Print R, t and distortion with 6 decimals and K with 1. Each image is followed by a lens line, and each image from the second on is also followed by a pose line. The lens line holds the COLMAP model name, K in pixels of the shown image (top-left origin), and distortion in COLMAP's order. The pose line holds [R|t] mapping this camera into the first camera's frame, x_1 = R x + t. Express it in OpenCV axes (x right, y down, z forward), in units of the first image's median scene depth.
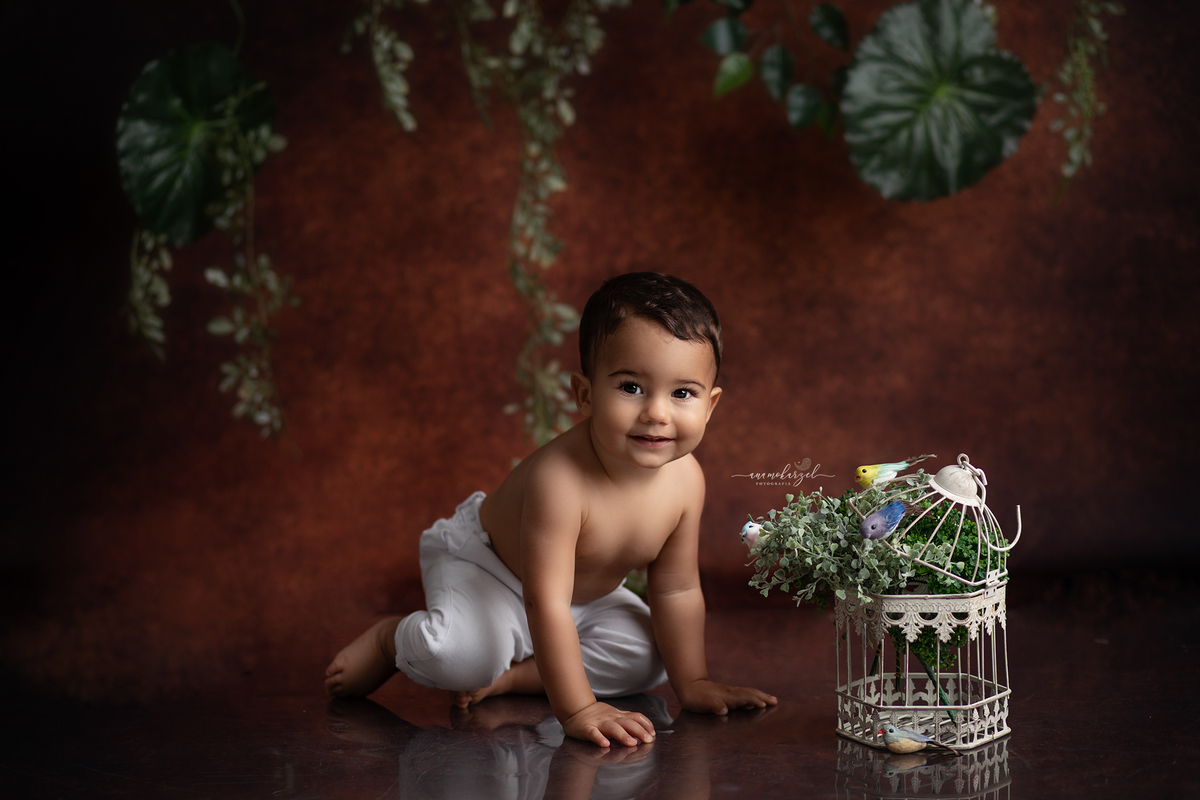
lens RADIAL K [[3009.1, 0, 600.0], [0, 3009.1, 409.0], [0, 0, 1]] dist [-0.061124, 0.000000]
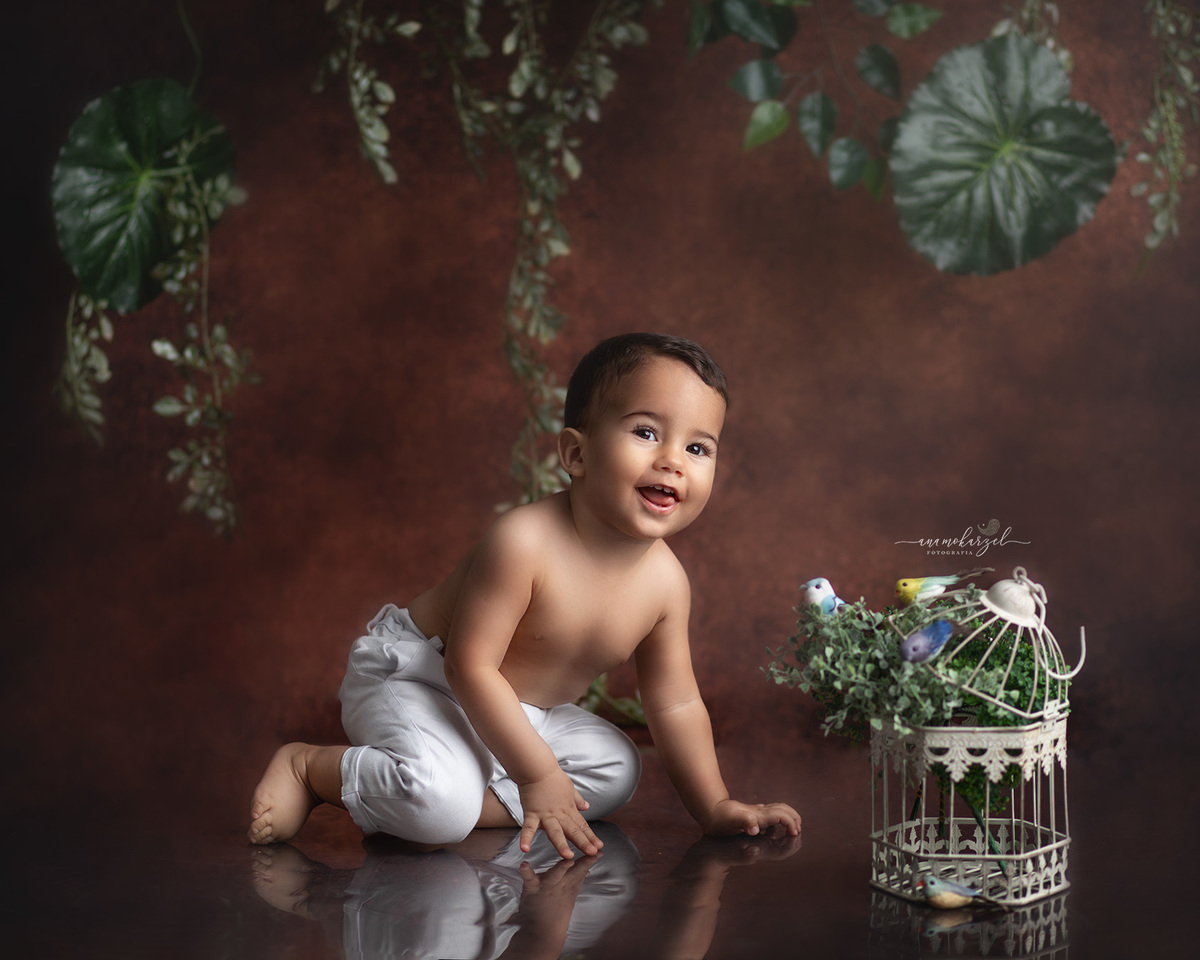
lens RADIAL K [[3086.8, 0, 599.6], [0, 3086.8, 484.5], [0, 0, 1]] dist [-0.051073, 0.000000]
pose [[0.999869, 0.015475, 0.004807, -0.005879], [-0.015438, 0.999853, -0.007515, -0.000365], [-0.004922, 0.007440, 0.999960, 0.107660]]
